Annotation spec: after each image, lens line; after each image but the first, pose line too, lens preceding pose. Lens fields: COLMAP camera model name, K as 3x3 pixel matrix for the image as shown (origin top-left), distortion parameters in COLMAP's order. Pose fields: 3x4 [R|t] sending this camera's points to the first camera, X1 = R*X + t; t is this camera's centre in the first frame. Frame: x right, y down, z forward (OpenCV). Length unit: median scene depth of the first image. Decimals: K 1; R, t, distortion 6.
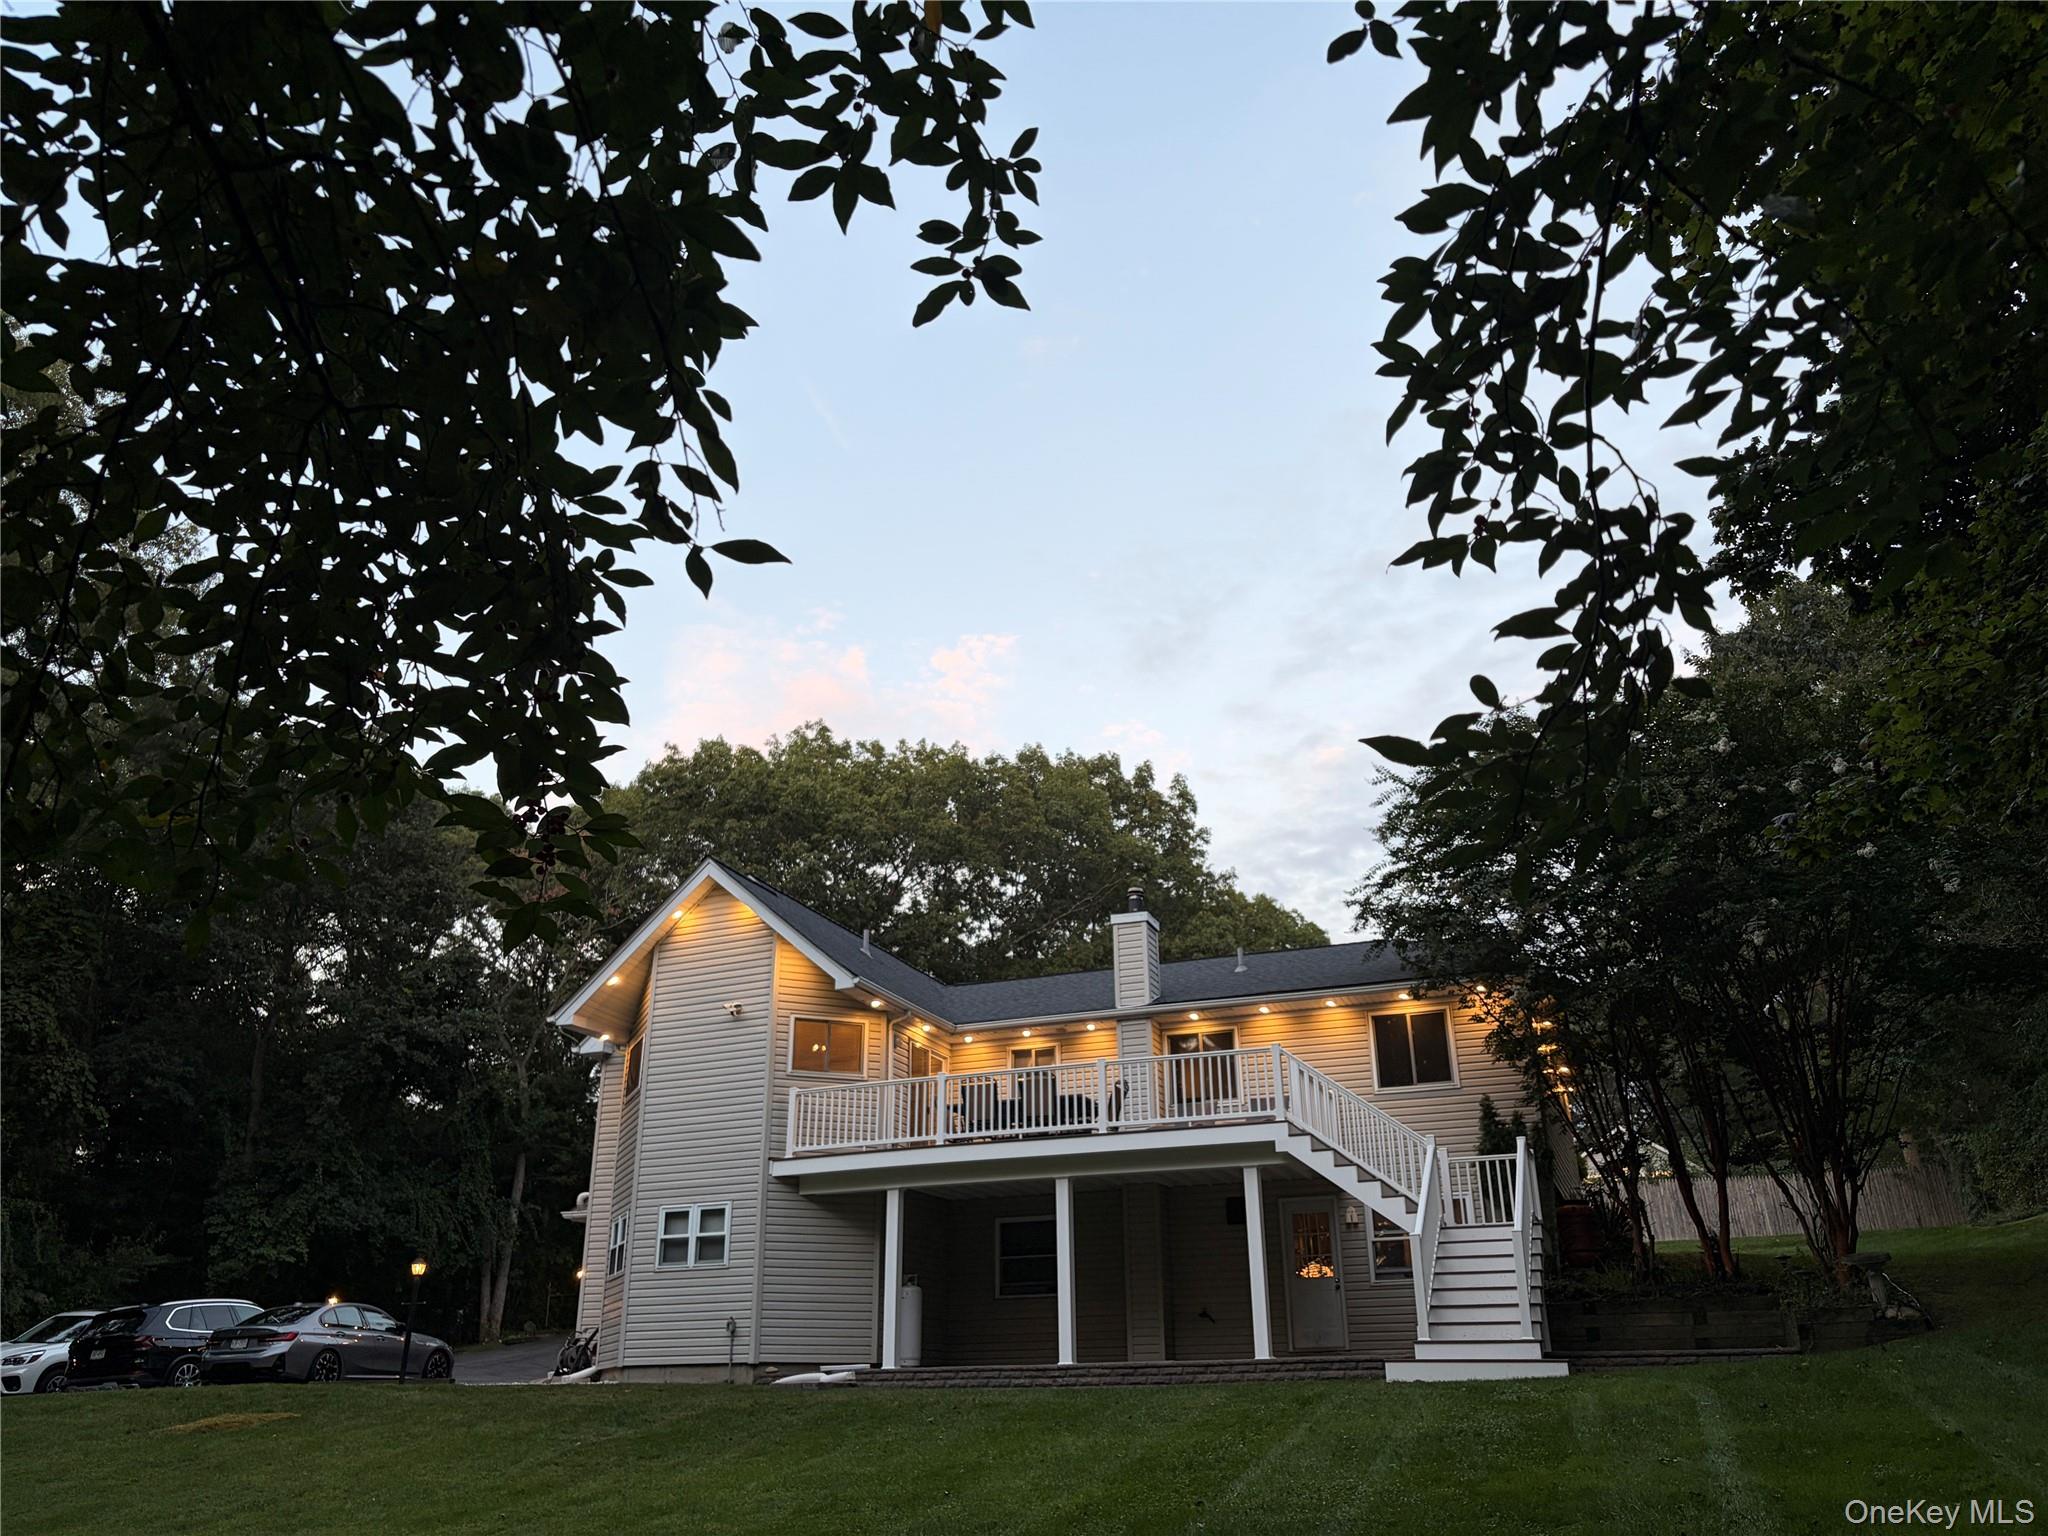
lens RADIAL K [[1542.3, 0, 1022.1], [0, 1542.3, 747.5], [0, 0, 1]] dist [0.022591, -0.002494]
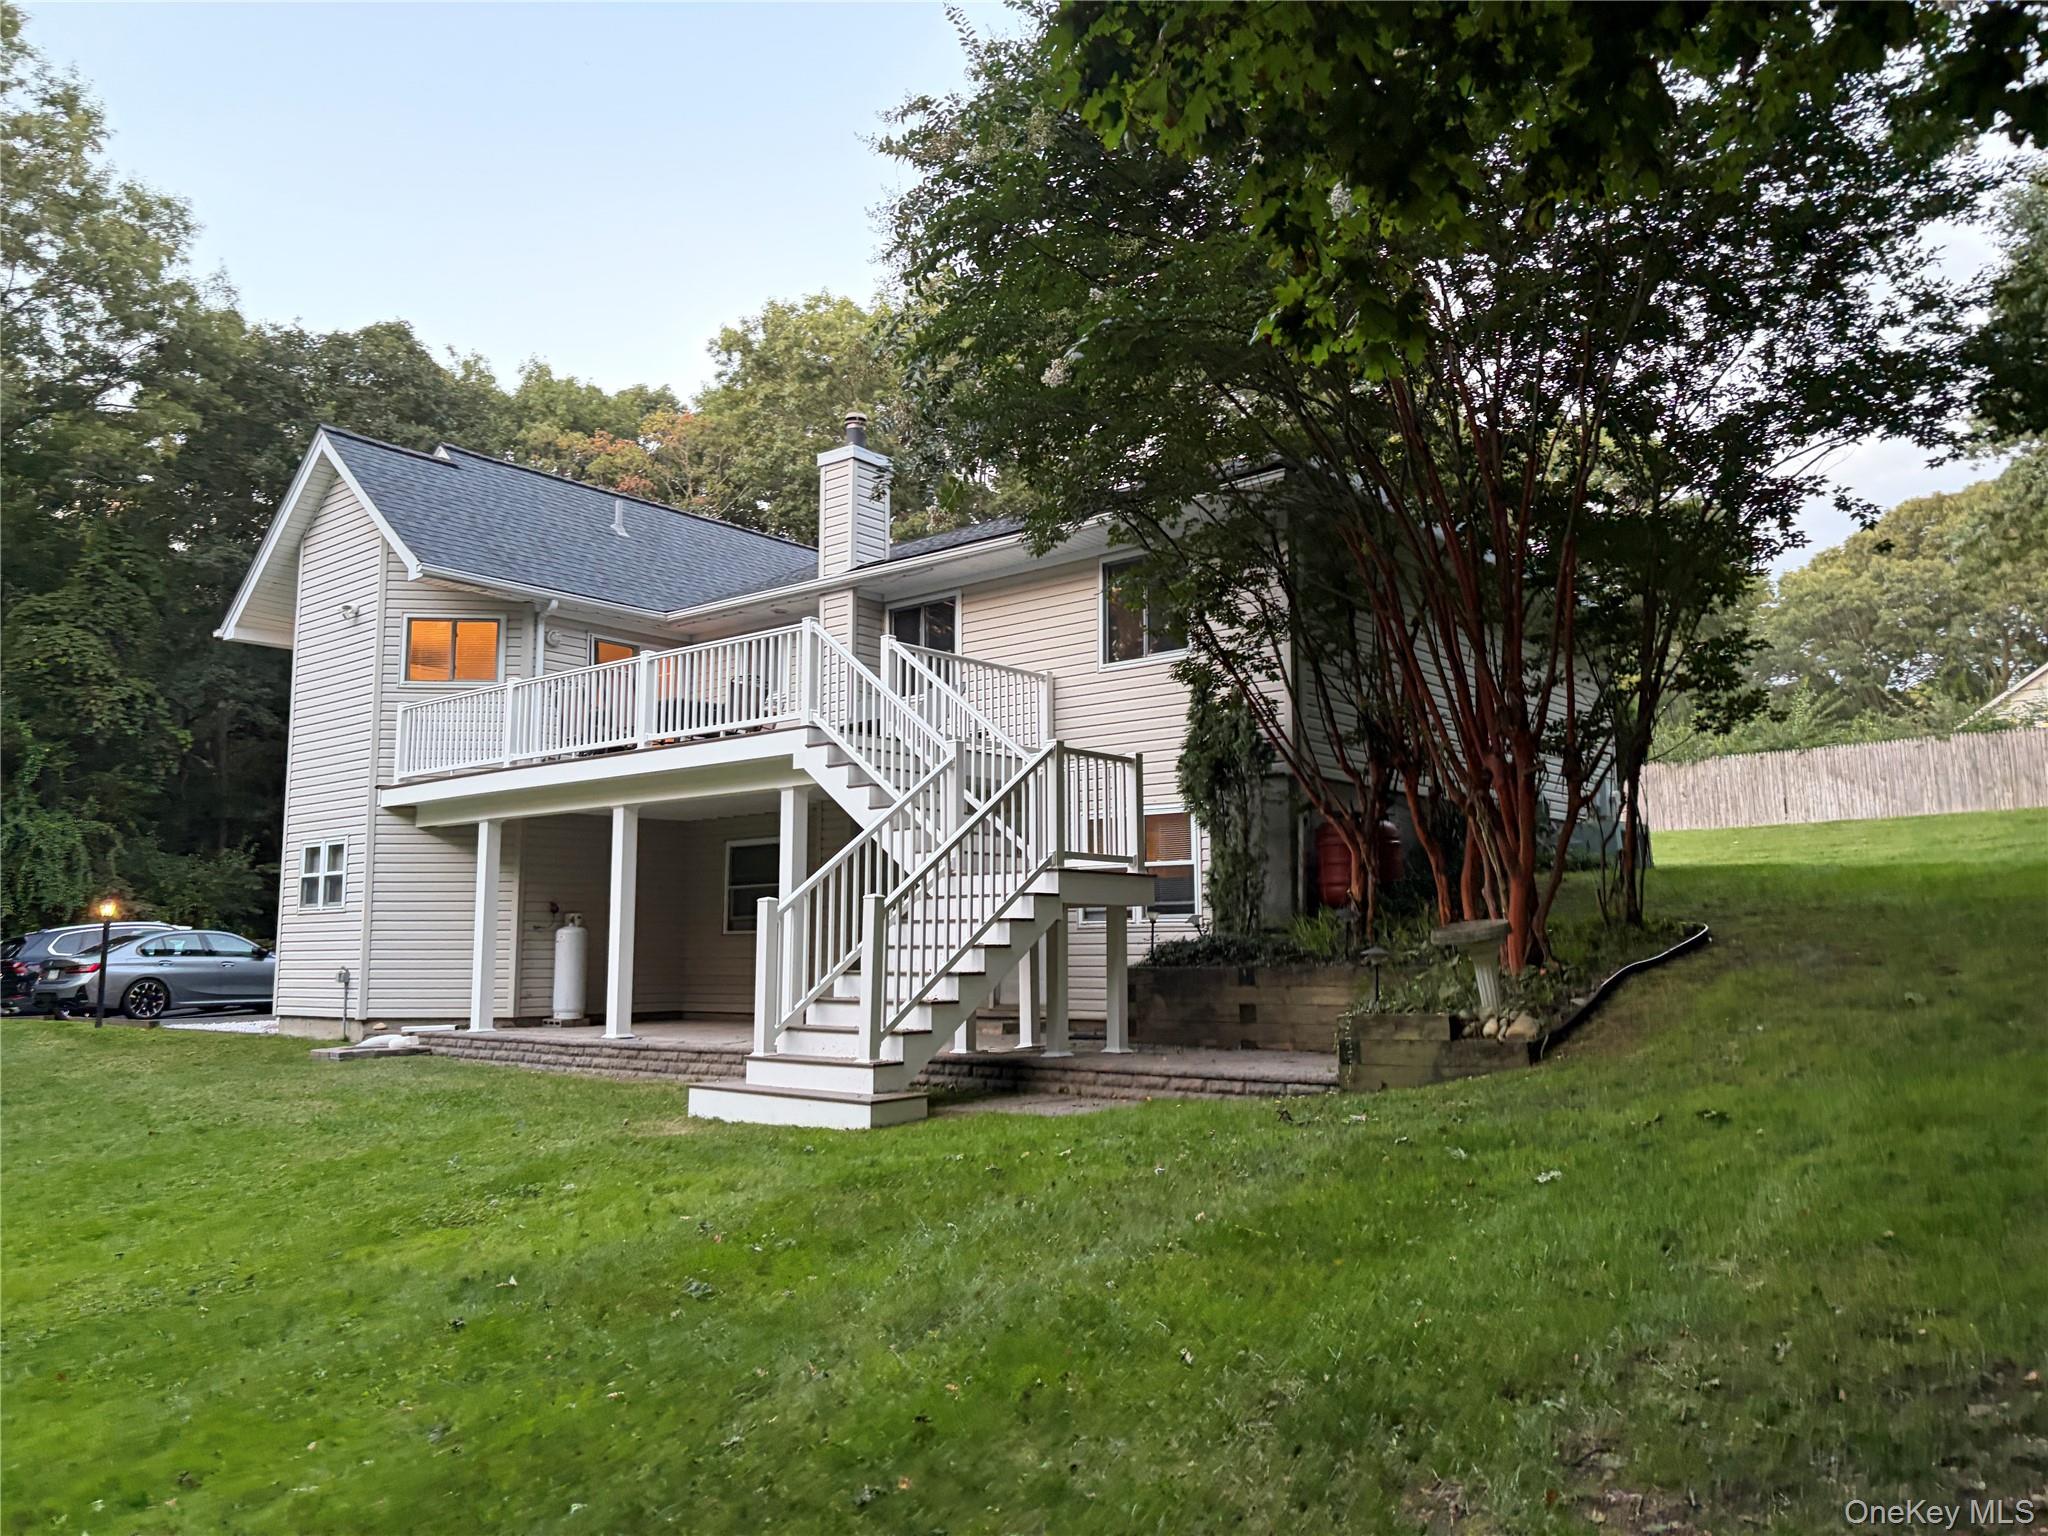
lens RADIAL K [[1542.3, 0, 1022.1], [0, 1542.3, 747.5], [0, 0, 1]] dist [0.022591, -0.002494]
pose [[0.951708, -0.036706, -0.304802, 0.409248], [0.118136, 0.960164, 0.253238, 0.074911], [0.283365, -0.277017, 0.918132, 0.335160]]
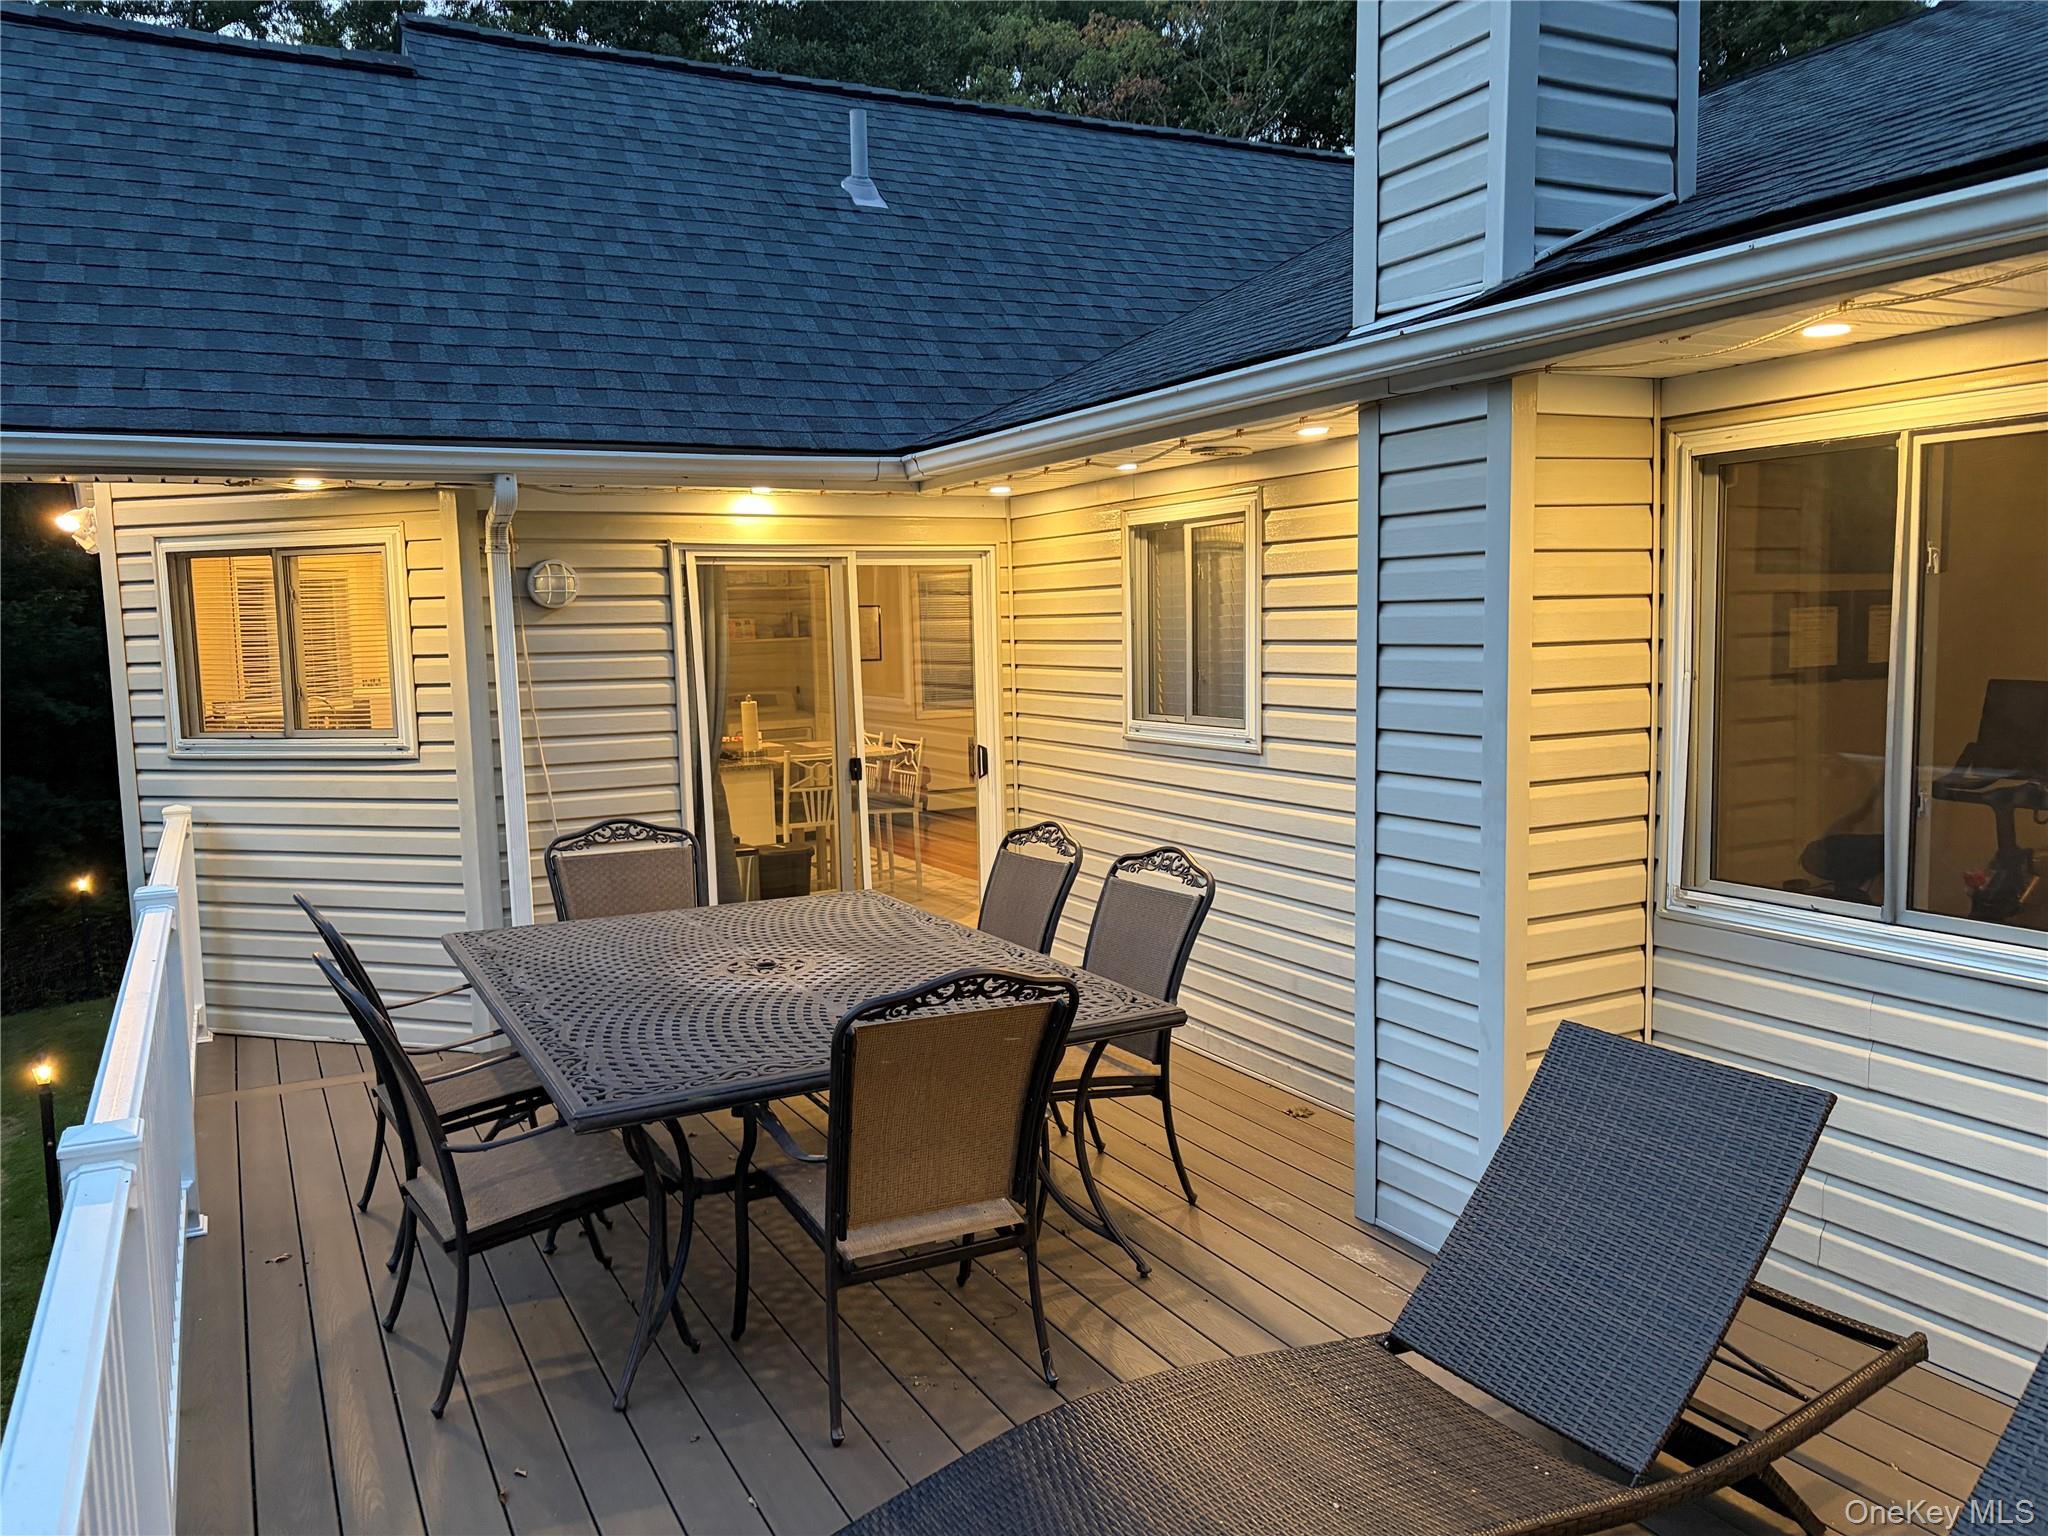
lens RADIAL K [[1542.3, 0, 1022.1], [0, 1542.3, 747.5], [0, 0, 1]] dist [0.022591, -0.002494]
pose [[0.750814, 0.047006, -0.658838, 0.153900], [0.280809, 0.880117, 0.382805, 0.145466], [0.597849, -0.472423, 0.647605, 0.915327]]
